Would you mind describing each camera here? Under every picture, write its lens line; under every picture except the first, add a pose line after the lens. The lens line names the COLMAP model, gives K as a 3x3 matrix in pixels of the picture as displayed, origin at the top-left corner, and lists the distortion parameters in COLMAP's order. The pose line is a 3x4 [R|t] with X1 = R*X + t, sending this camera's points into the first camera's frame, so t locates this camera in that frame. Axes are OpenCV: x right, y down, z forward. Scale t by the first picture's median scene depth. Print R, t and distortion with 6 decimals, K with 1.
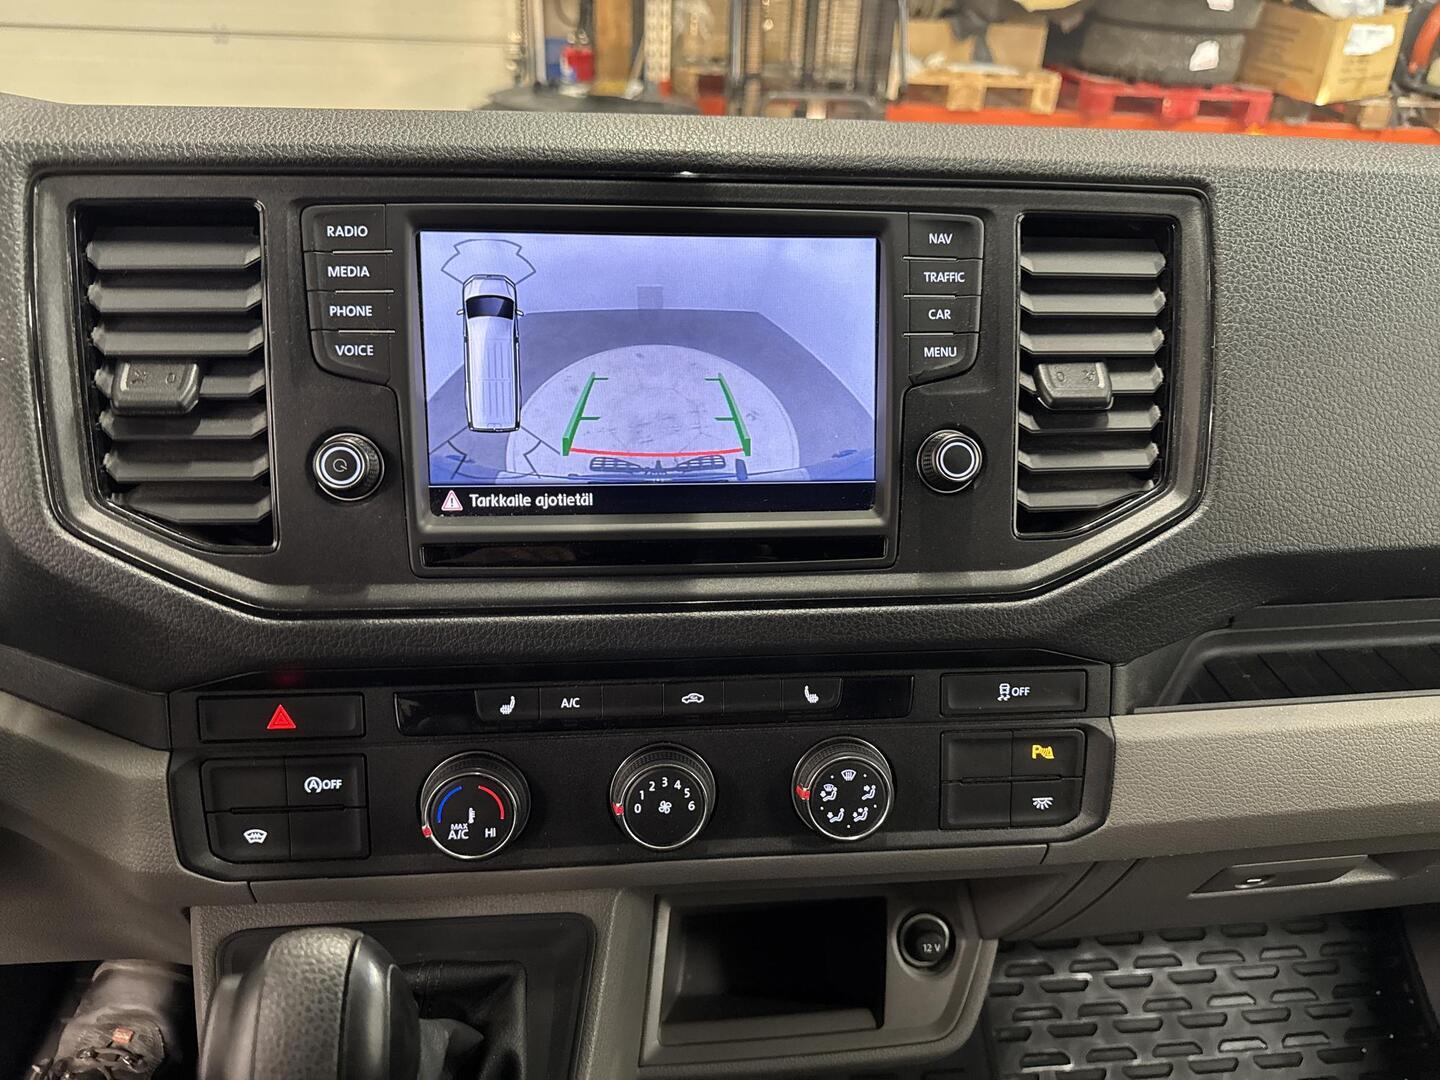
lens RADIAL K [[1004.4, 0, 720.0], [0, 1004.4, 540.0], [0, 0, 1]] dist [0.056338, -0.110448]
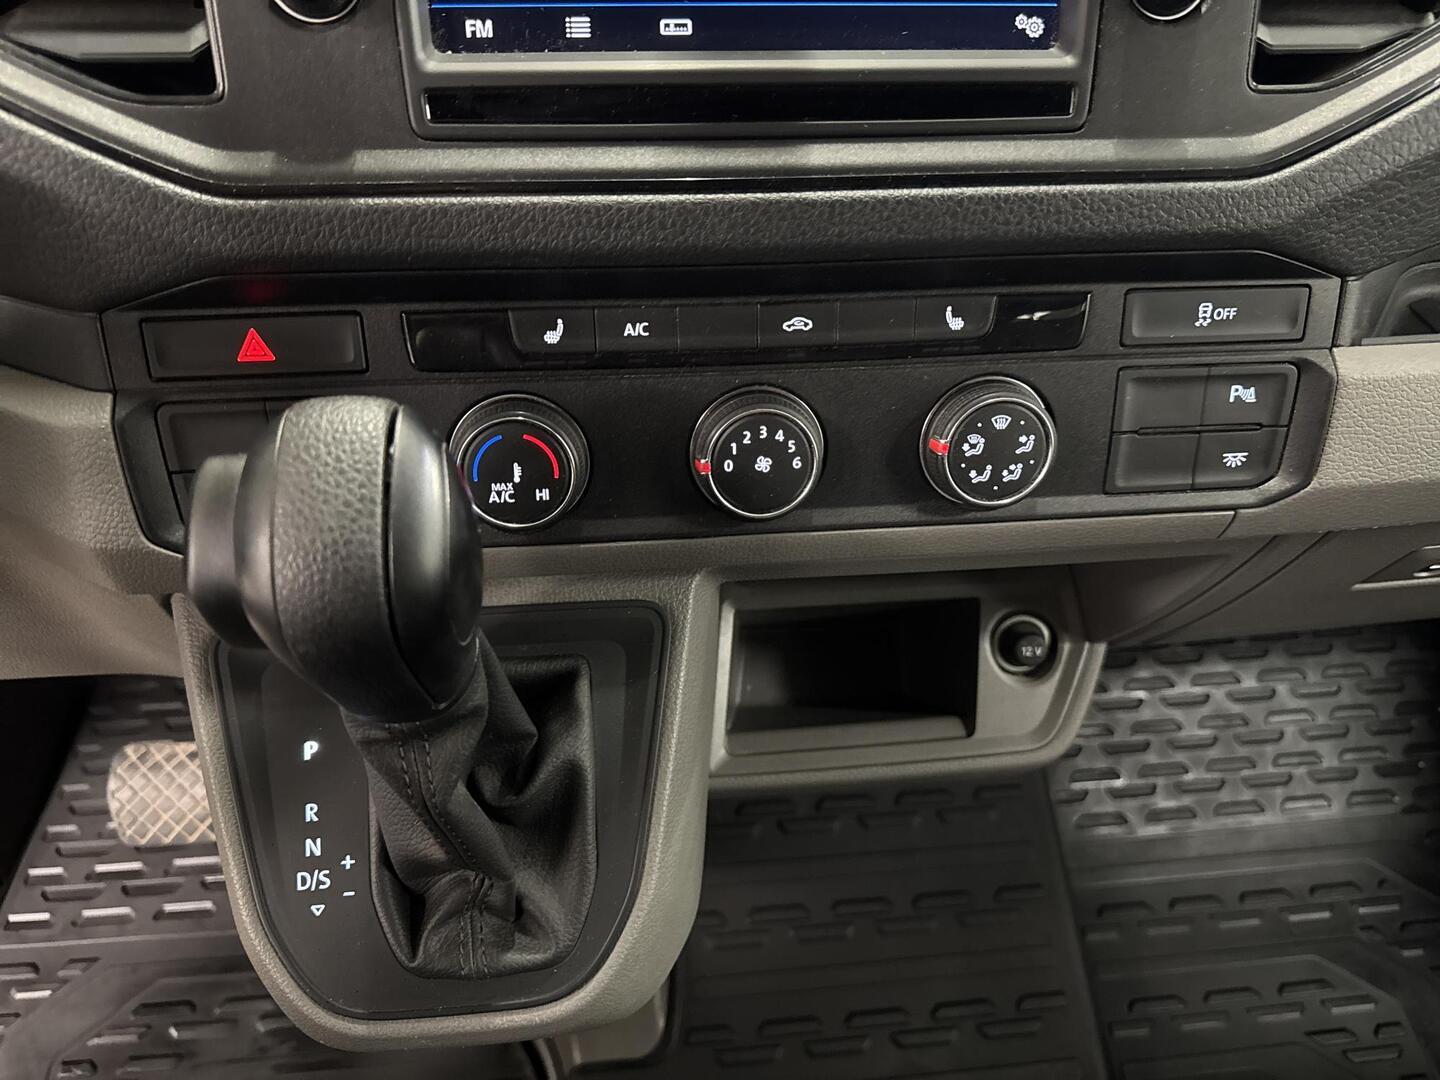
lens RADIAL K [[1000.1, 0, 701.5], [0, 1000.1, 541.9], [0, 0, 1]] dist [0.048493, -0.117912]
pose [[0.999925, -0.012082, -0.002147, -0.099375], [0.012252, 0.972981, 0.230561, 0.142556], [-0.000696, -0.230570, 0.973056, 0.234083]]
